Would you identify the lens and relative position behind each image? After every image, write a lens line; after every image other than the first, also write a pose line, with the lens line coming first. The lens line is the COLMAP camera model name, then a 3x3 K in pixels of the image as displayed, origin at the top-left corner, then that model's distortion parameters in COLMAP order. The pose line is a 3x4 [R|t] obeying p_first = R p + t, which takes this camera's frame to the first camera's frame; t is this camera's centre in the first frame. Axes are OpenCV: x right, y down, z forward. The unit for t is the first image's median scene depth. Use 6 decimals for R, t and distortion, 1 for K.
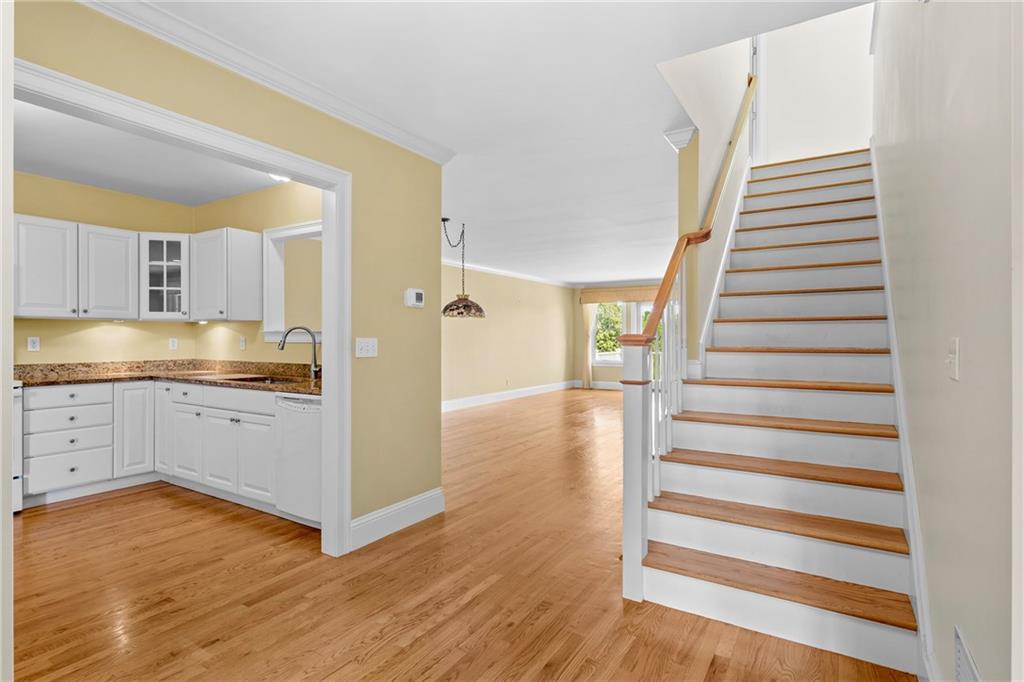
lens RADIAL K [[514.5, 0, 512.0], [0, 514.5, 339.6], [0, 0, 1]] dist [0.004935, -0.004469]
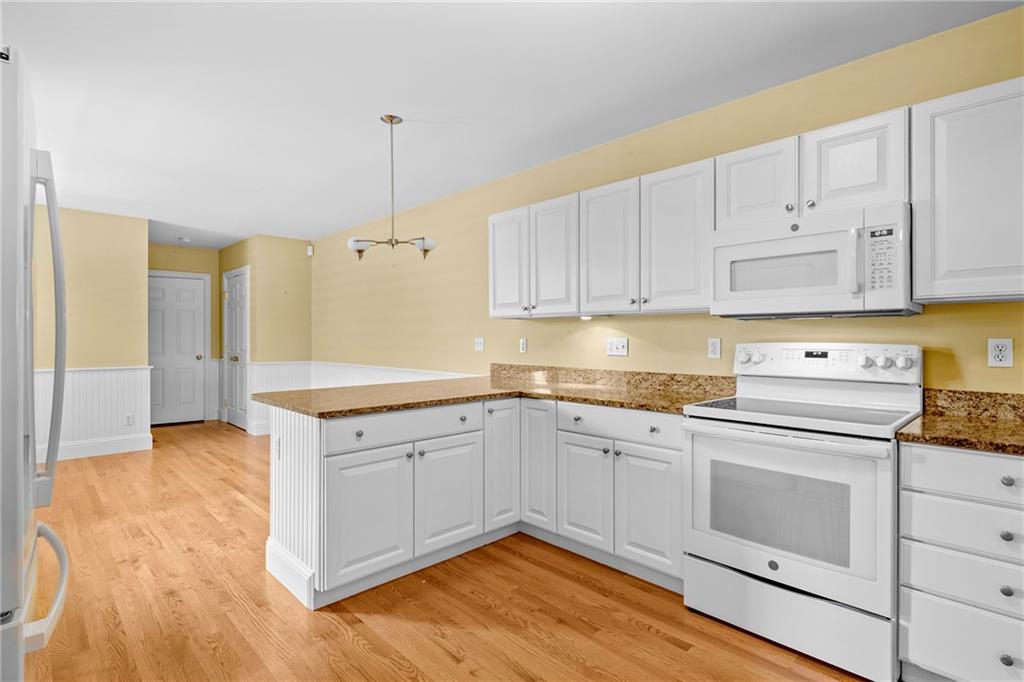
lens RADIAL K [[514.5, 0, 499.8], [0, 514.5, 335.9], [0, 0, 1]] dist [0.004935, -0.004469]
pose [[-0.257740, 0.000918, -0.966214, -0.317628], [-0.001769, 0.999997, 0.001422, -0.006940], [0.966213, 0.002076, -0.257737, 0.645567]]
